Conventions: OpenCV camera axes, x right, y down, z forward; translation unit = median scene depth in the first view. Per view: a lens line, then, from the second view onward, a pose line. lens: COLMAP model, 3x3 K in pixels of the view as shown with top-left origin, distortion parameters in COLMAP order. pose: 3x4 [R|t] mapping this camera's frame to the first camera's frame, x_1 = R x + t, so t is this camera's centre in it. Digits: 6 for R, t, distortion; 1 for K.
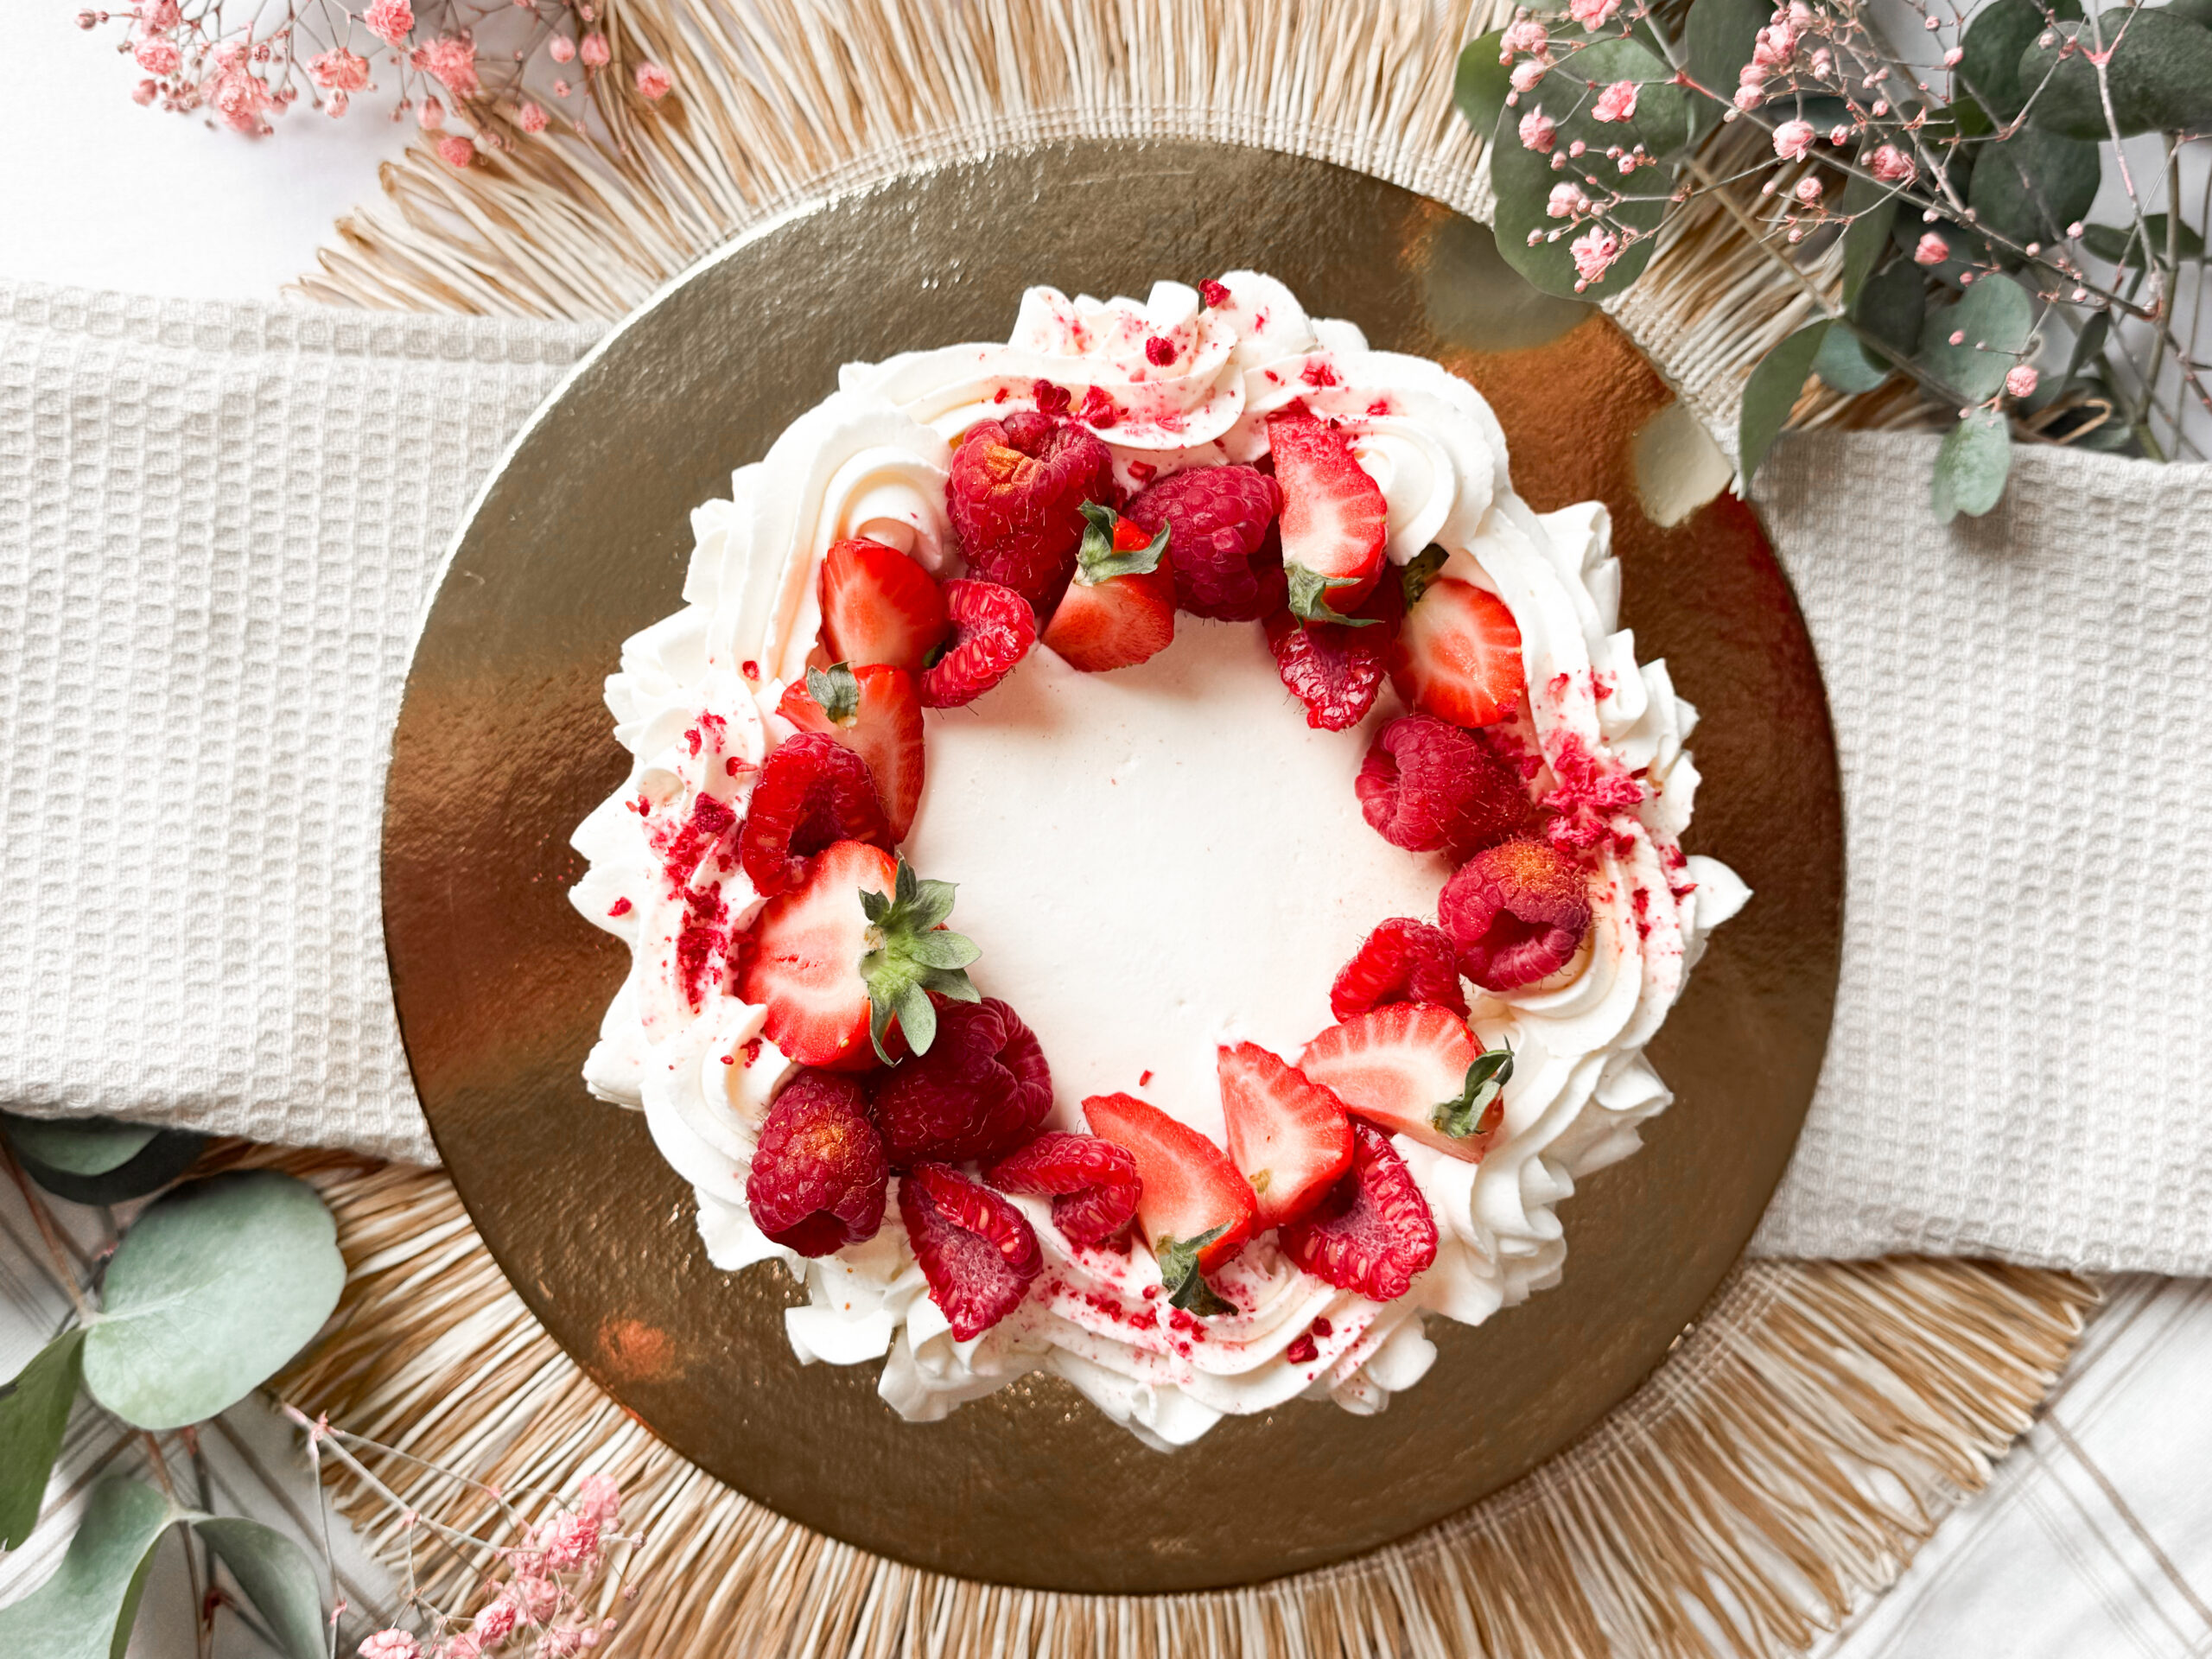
lens RADIAL K [[2441.7, 0, 1091.1], [0, 2441.7, 834.1], [0, 0, 1]] dist [-0.114029, 0.000000]
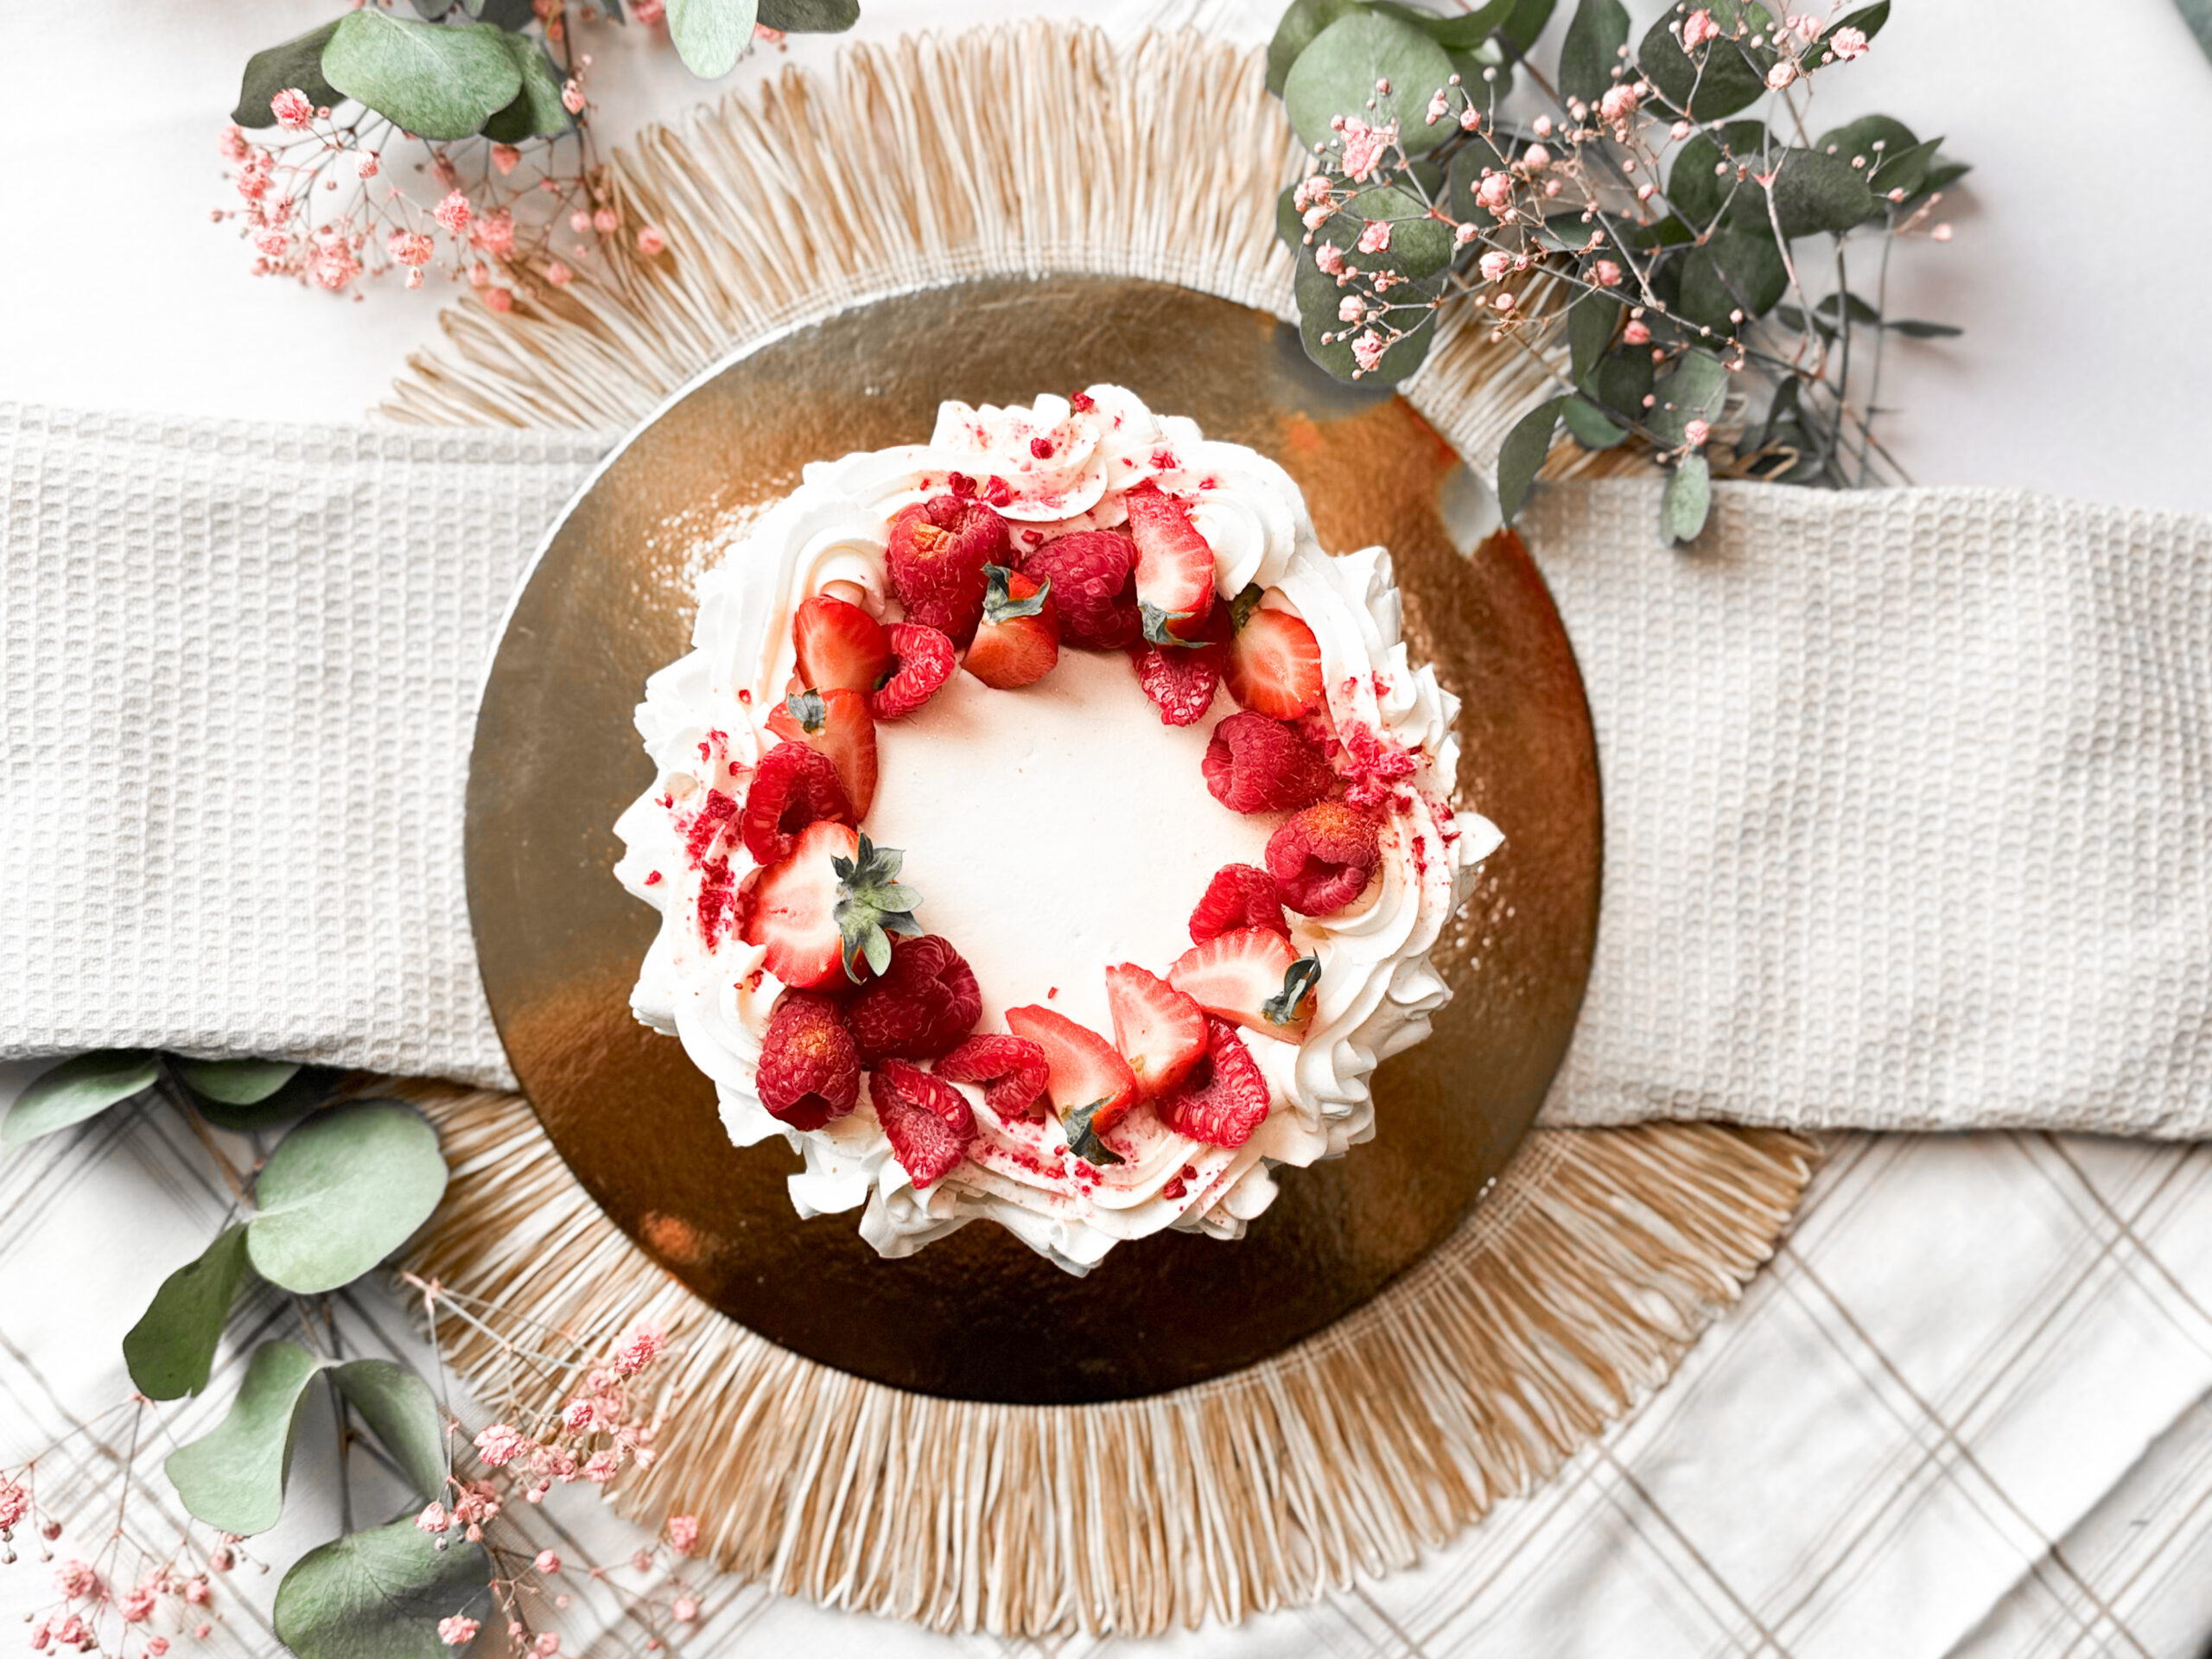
lens RADIAL K [[2441.7, 0, 1092.4], [0, 2441.7, 844.8], [0, 0, 1]] dist [-0.114029, 0.000000]
pose [[0.999347, -0.035869, 0.004385, 0.037854], [0.035872, 0.999356, -0.000669, 0.019552], [-0.004358, 0.000826, 0.999990, -0.304513]]
